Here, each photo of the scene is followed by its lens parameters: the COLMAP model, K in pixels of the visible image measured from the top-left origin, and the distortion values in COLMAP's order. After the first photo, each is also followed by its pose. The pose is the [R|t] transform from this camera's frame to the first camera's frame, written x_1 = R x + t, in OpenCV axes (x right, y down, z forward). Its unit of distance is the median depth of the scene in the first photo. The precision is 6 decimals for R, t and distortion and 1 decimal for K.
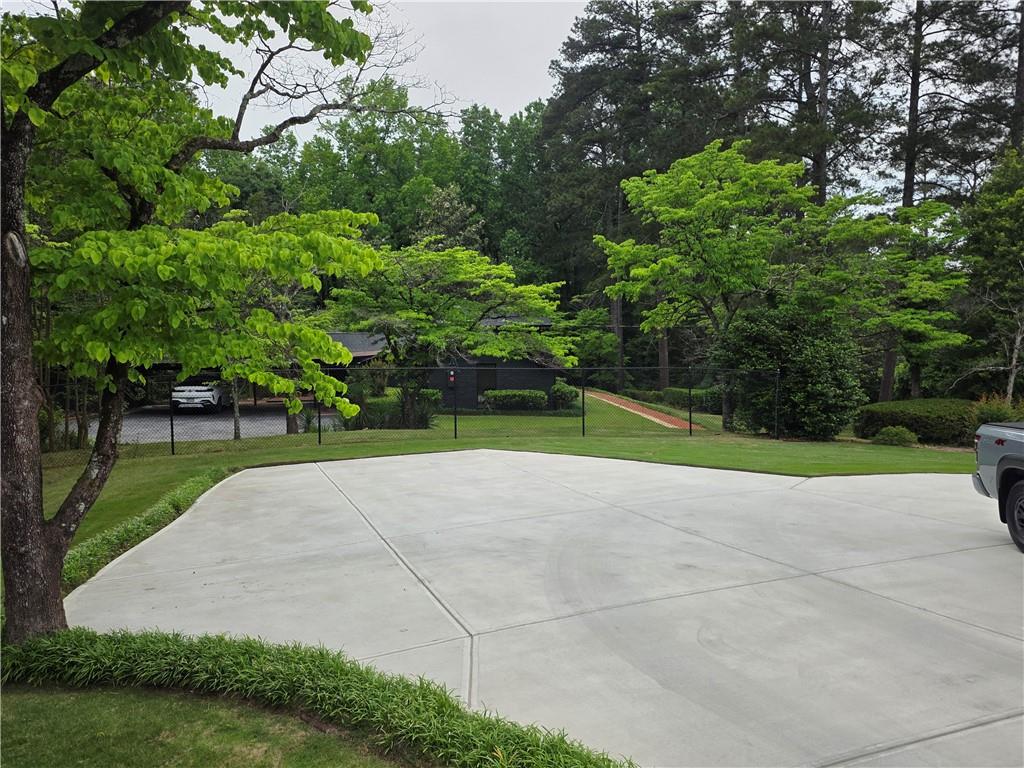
lens RADIAL K [[765.1, 0, 509.1], [0, 765.1, 385.7], [0, 0, 1]] dist [0.017848, -0.009338]
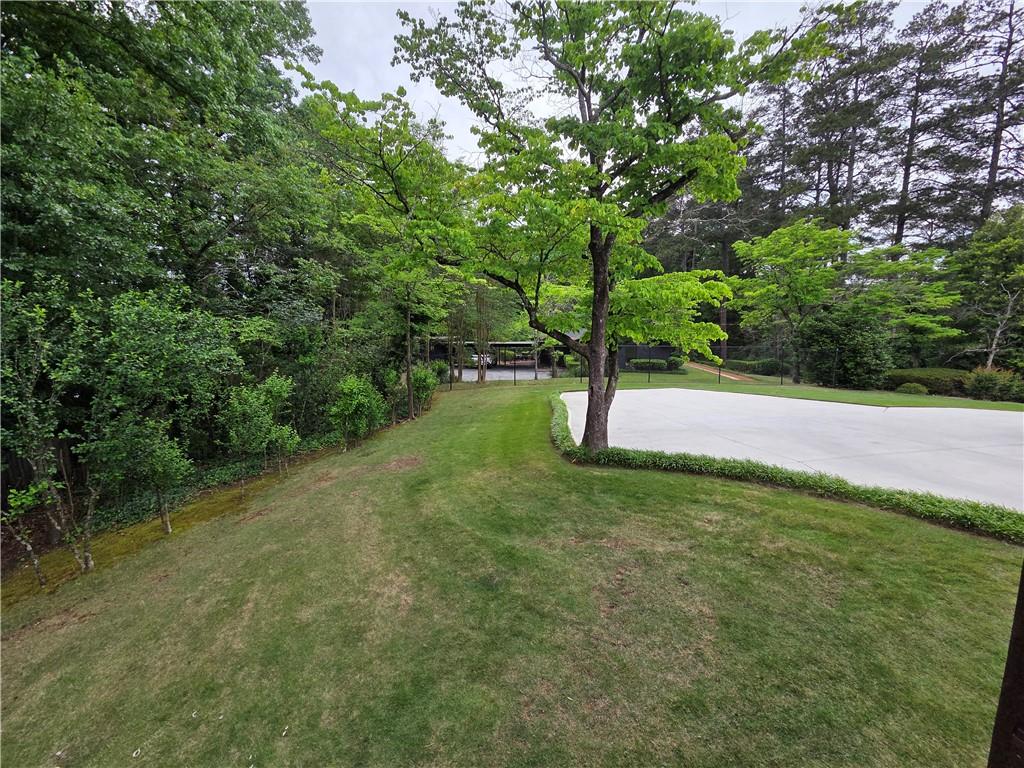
lens RADIAL K [[419.4, 0, 509.7], [0, 419.4, 377.9], [0, 0, 1]] dist [0.001608, 0.000548]
pose [[0.978613, 0.026679, -0.203974, -0.166624], [-0.017076, 0.998668, 0.048698, 0.010069], [0.205002, -0.044174, 0.977764, -0.089248]]
